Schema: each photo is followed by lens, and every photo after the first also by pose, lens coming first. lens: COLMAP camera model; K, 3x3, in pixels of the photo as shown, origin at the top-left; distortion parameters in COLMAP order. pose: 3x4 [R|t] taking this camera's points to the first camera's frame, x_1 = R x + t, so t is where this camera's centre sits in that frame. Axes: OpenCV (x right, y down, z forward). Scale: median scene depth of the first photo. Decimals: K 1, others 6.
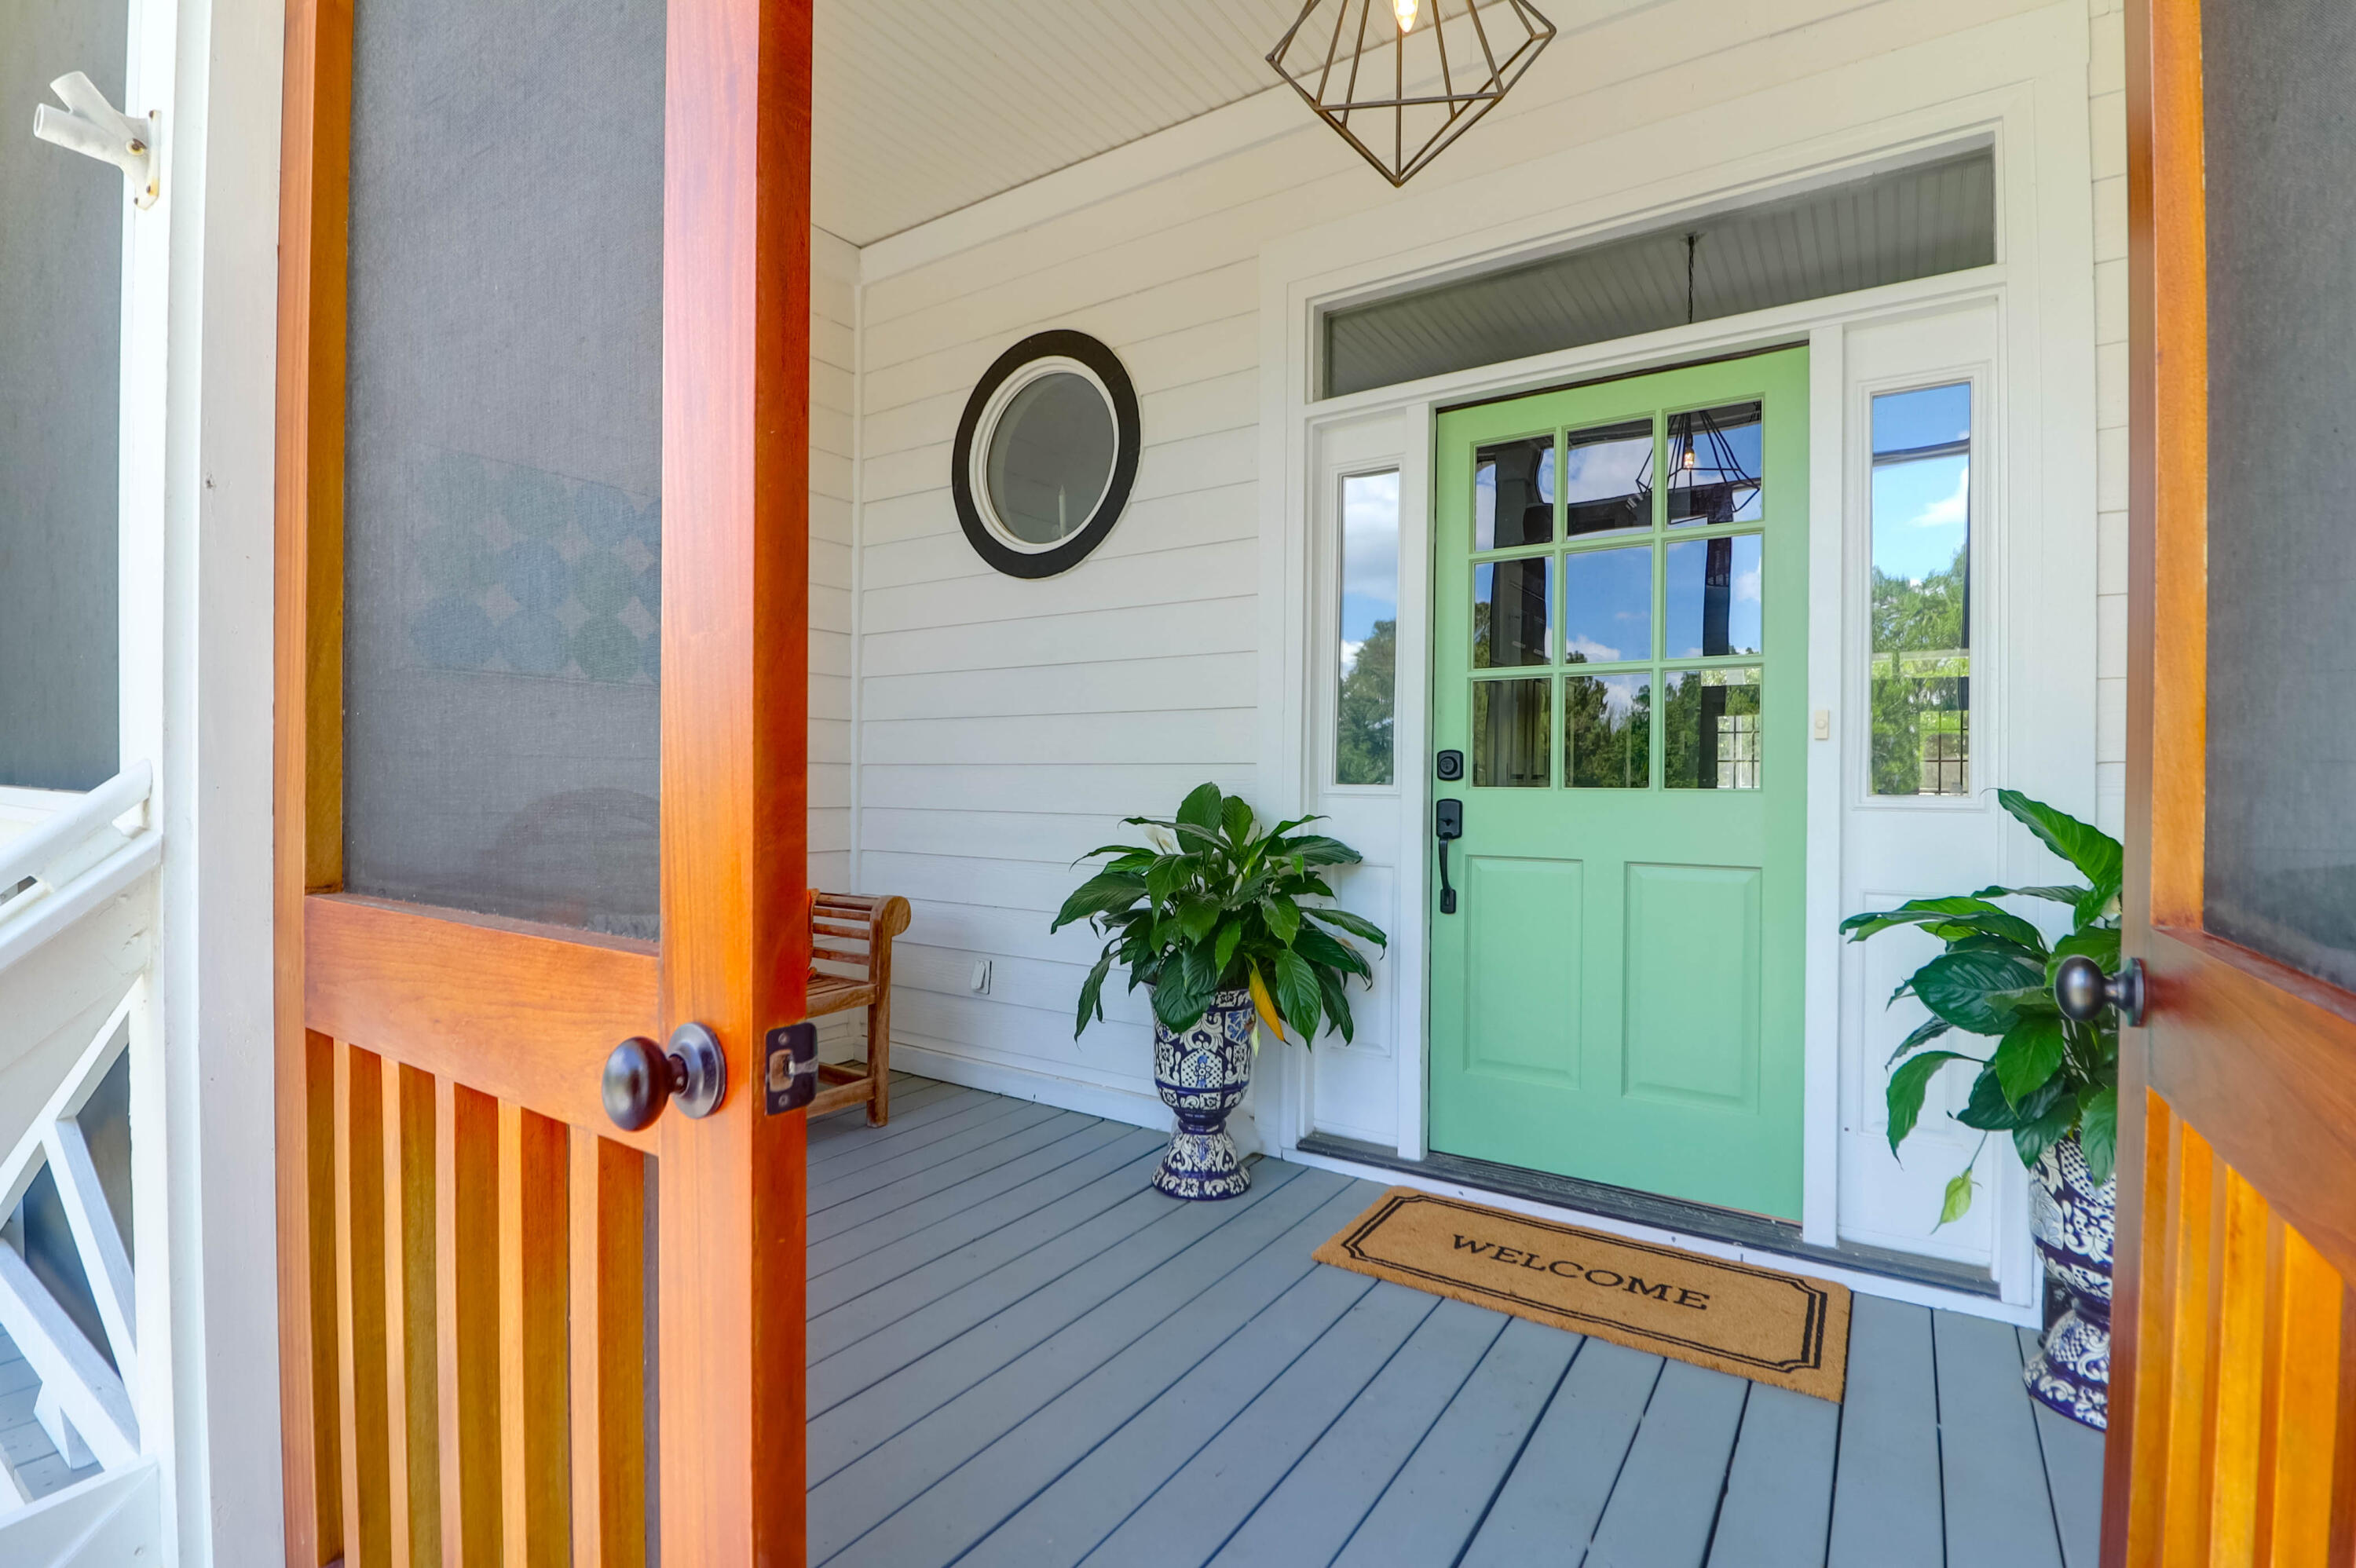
lens RADIAL K [[1087.7, 0, 1172.5], [0, 1087.7, 787.8], [0, 0, 1]] dist [0.001752, -0.013509]
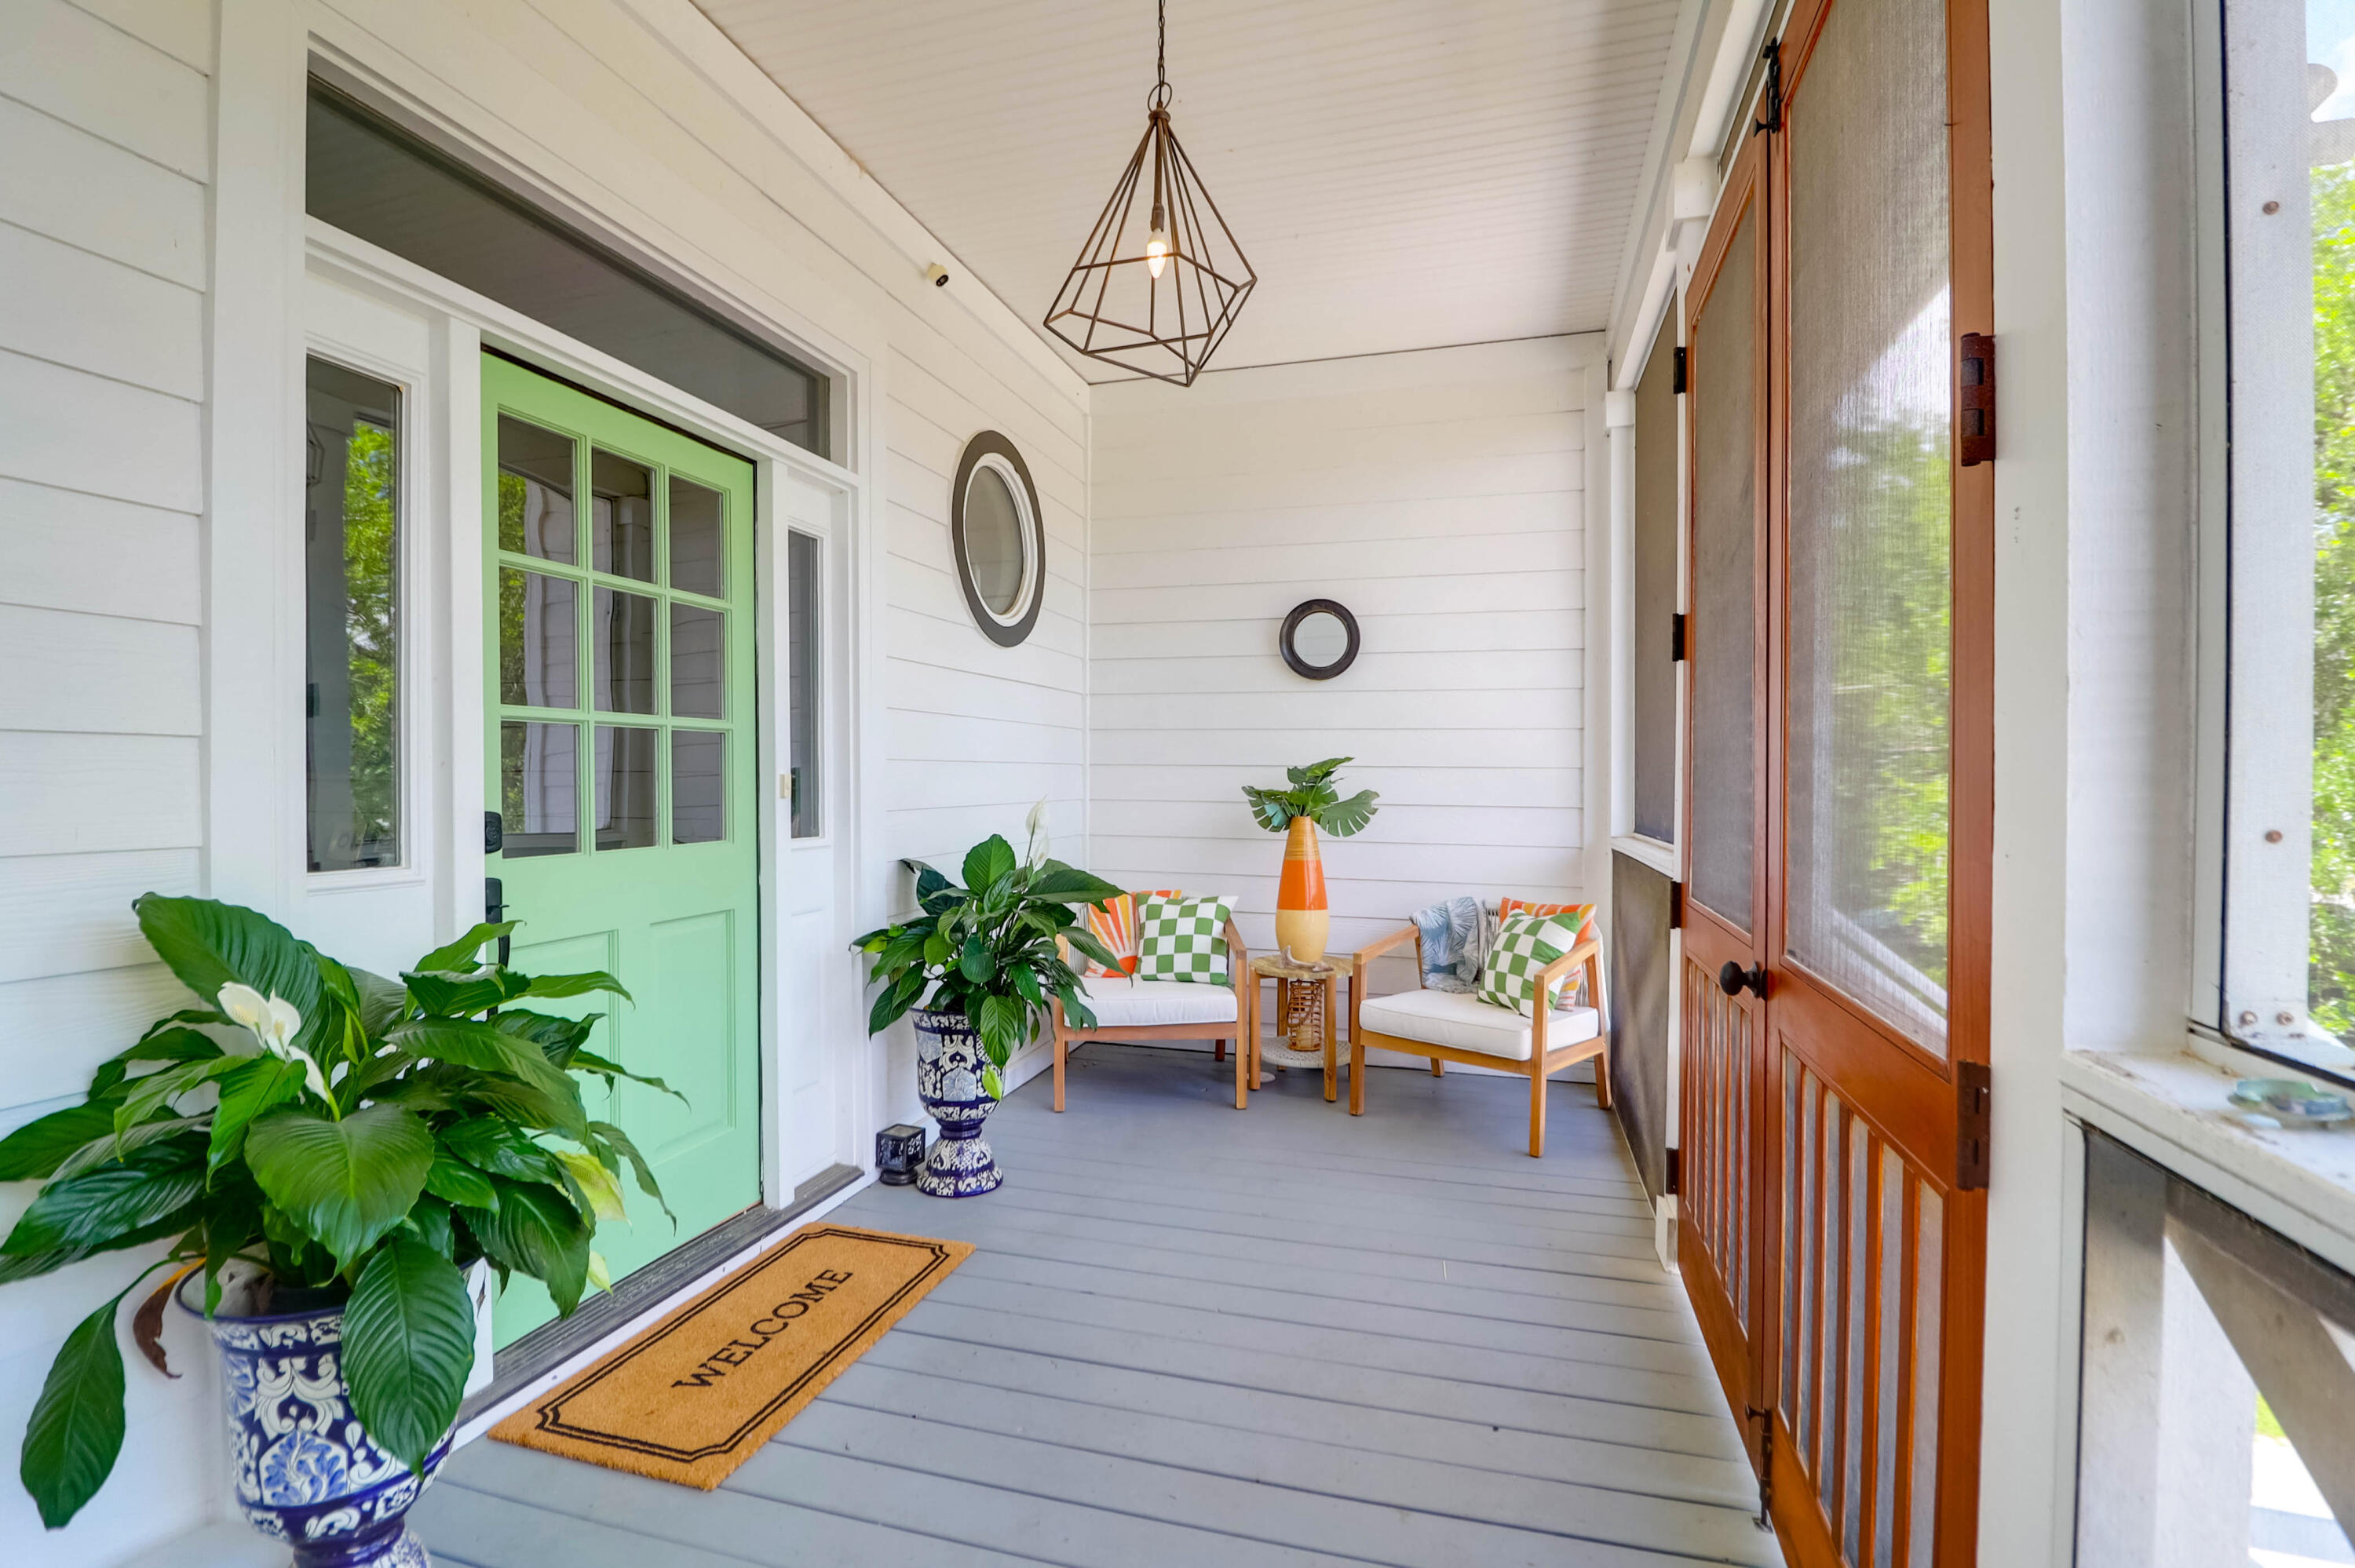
lens RADIAL K [[1112.5, 0, 1158.1], [0, 1112.5, 774.6], [0, 0, 1]] dist [-0.002061, -0.015749]
pose [[-0.288637, -0.011776, 0.957366, -0.698079], [0.011016, 0.999817, 0.015620, -0.077697], [-0.957375, 0.015055, -0.288454, 0.916612]]
